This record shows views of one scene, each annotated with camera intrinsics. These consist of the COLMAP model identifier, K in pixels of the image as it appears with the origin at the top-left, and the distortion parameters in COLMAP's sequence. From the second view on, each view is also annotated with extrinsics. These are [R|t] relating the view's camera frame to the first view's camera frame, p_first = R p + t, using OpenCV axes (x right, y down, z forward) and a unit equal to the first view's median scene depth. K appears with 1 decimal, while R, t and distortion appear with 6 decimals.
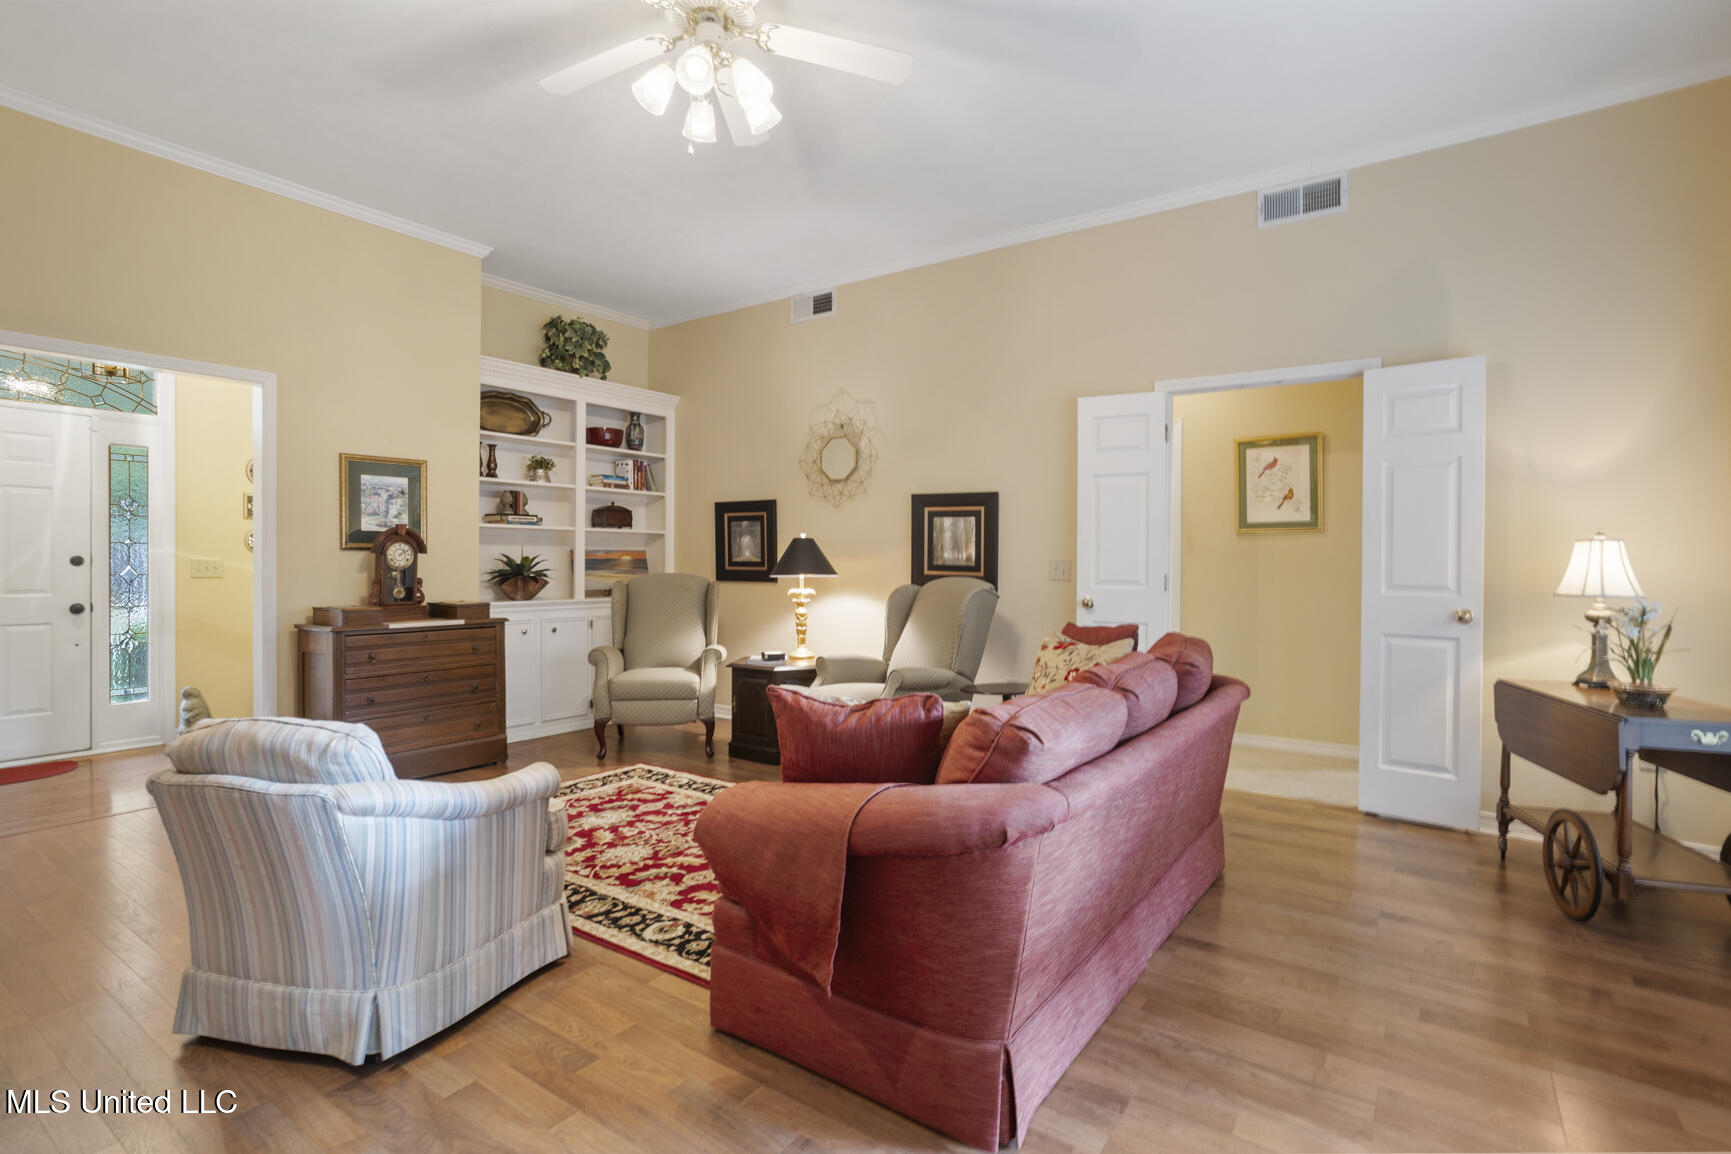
lens RADIAL K [[835.2, 0, 882.1], [0, 835.2, 566.9], [0, 0, 1]] dist [-0.028986, 0.017513]
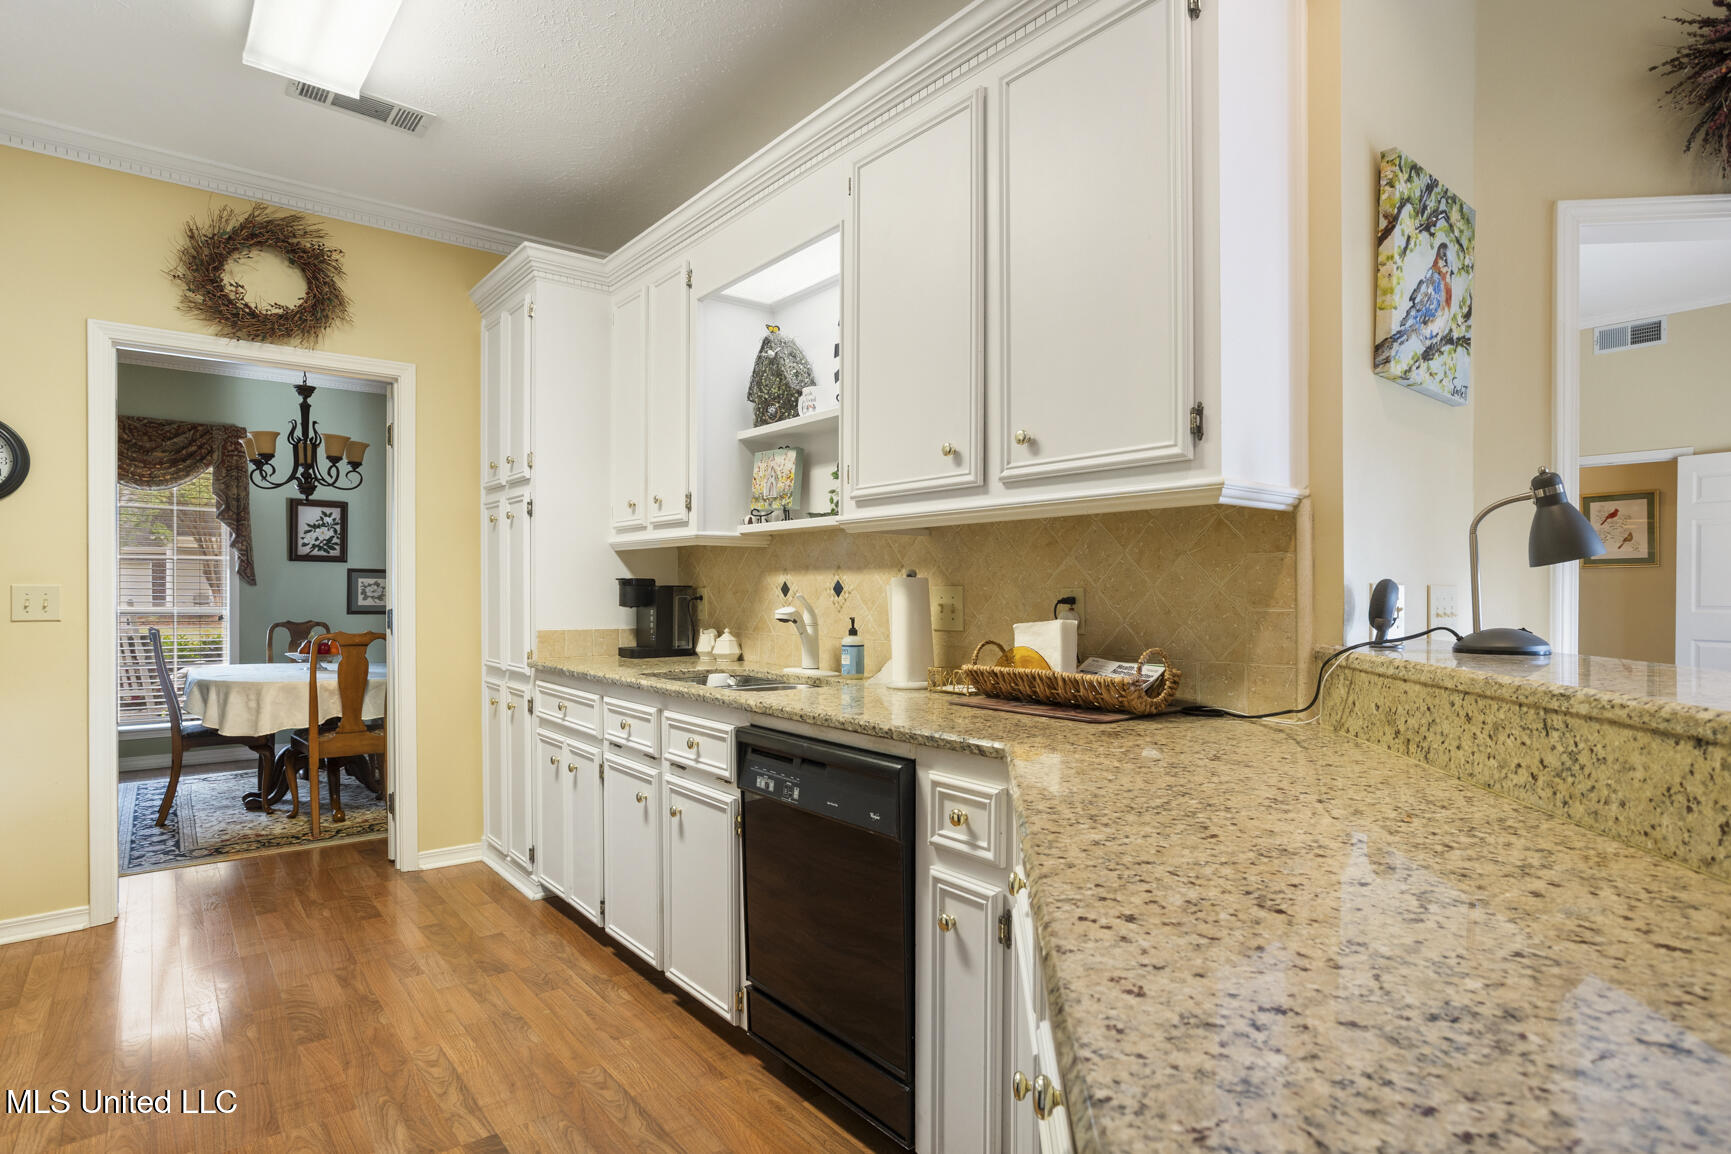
lens RADIAL K [[904.2, 0, 877.4], [0, 904.2, 594.3], [0, 0, 1]] dist [-0.027761, 0.011013]
pose [[0.960370, -0.002433, -0.278717, -0.253261], [0.001883, 0.999996, -0.002239, 0.002365], [0.278721, 0.001625, 0.960371, -0.679520]]
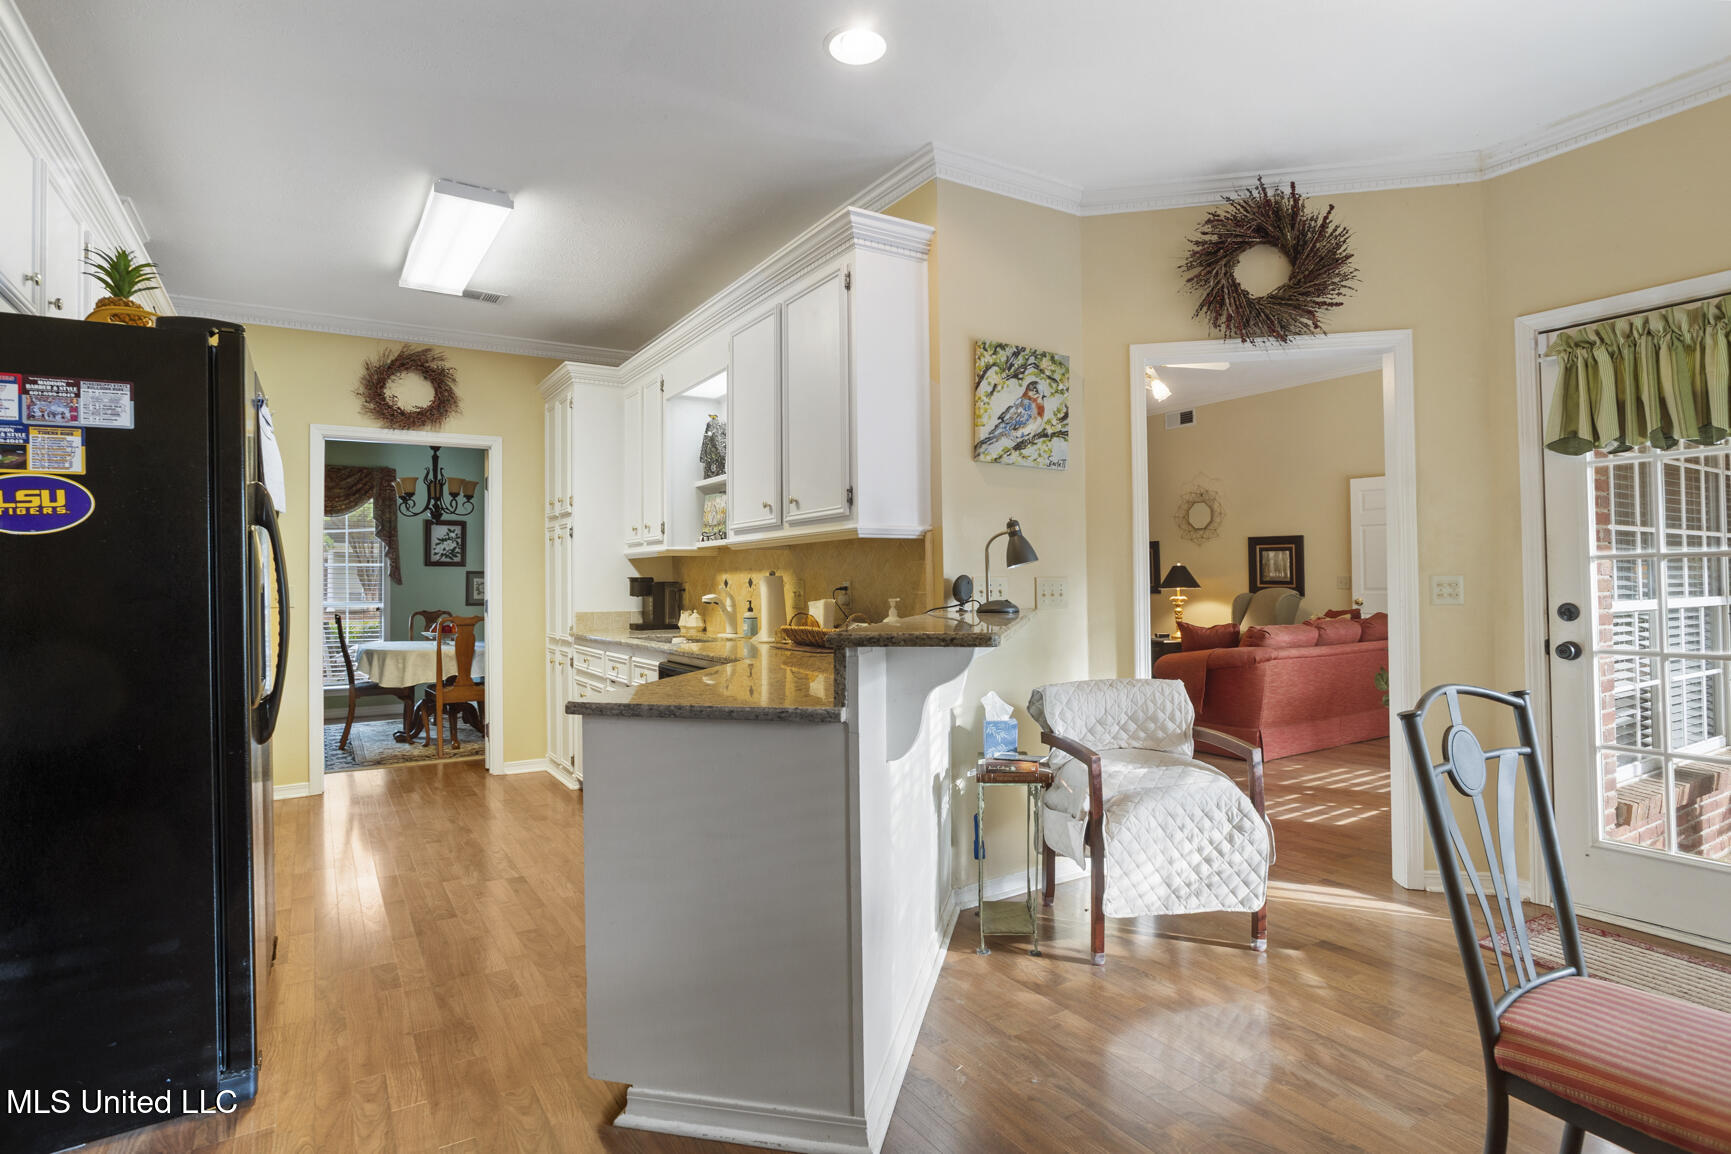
lens RADIAL K [[904.2, 0, 864.2], [0, 904.2, 560.6], [0, 0, 1]] dist [-0.027761, 0.011013]
pose [[0.916490, -0.024631, -0.399300, 0.050680], [0.012466, 0.999377, -0.033033, 0.006897], [0.399864, 0.025297, 0.916225, -0.934031]]
